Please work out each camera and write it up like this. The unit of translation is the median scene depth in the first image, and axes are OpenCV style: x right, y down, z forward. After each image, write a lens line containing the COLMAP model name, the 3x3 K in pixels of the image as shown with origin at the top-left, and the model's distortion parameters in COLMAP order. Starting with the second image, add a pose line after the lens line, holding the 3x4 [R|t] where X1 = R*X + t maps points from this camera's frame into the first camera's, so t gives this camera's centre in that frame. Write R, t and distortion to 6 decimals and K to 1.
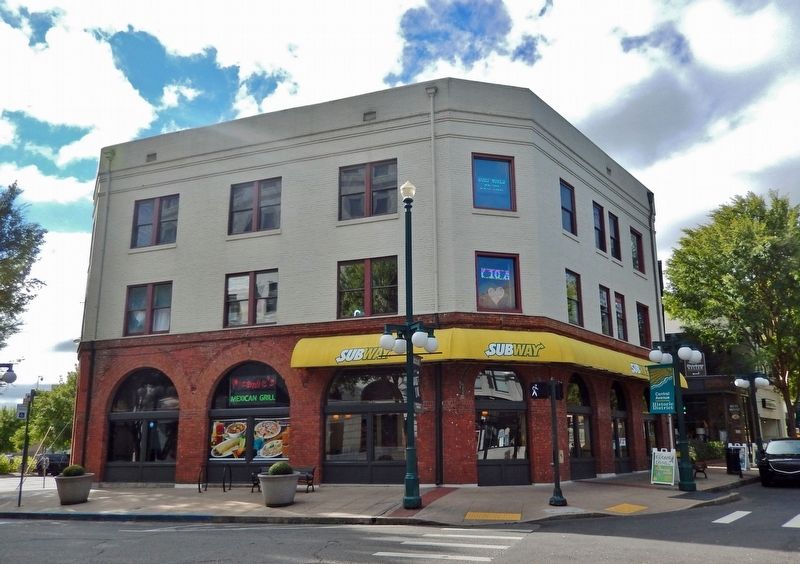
lens RADIAL K [[629.3, 0, 400.2], [0, 629.3, 300.5], [0, 0, 1]] dist [0.000667, 0.000509]
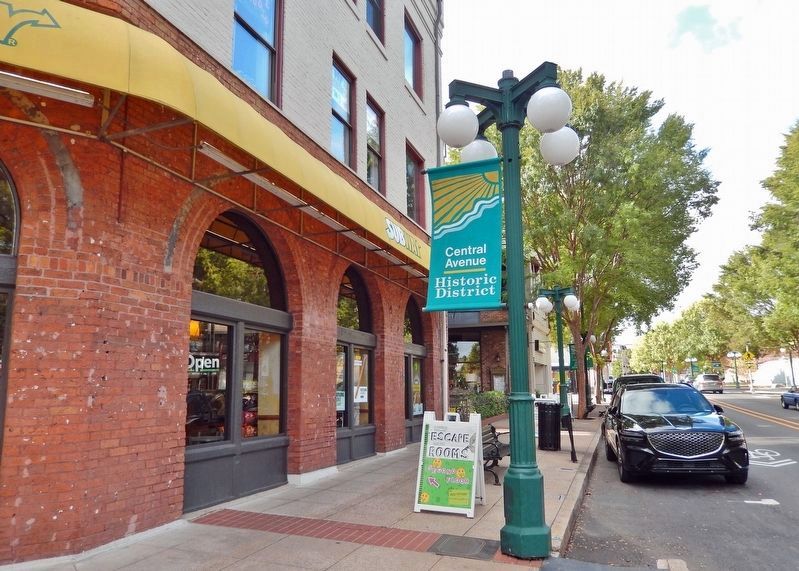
lens RADIAL K [[604.2, 0, 399.5], [0, 604.2, 285.5], [0, 0, 1]] dist [-0.001759, -0.000161]
pose [[0.935800, 0.050947, 0.348830, 0.223521], [-0.066641, 0.997227, 0.033132, 0.128642], [-0.346175, -0.054252, 0.936600, 0.581916]]
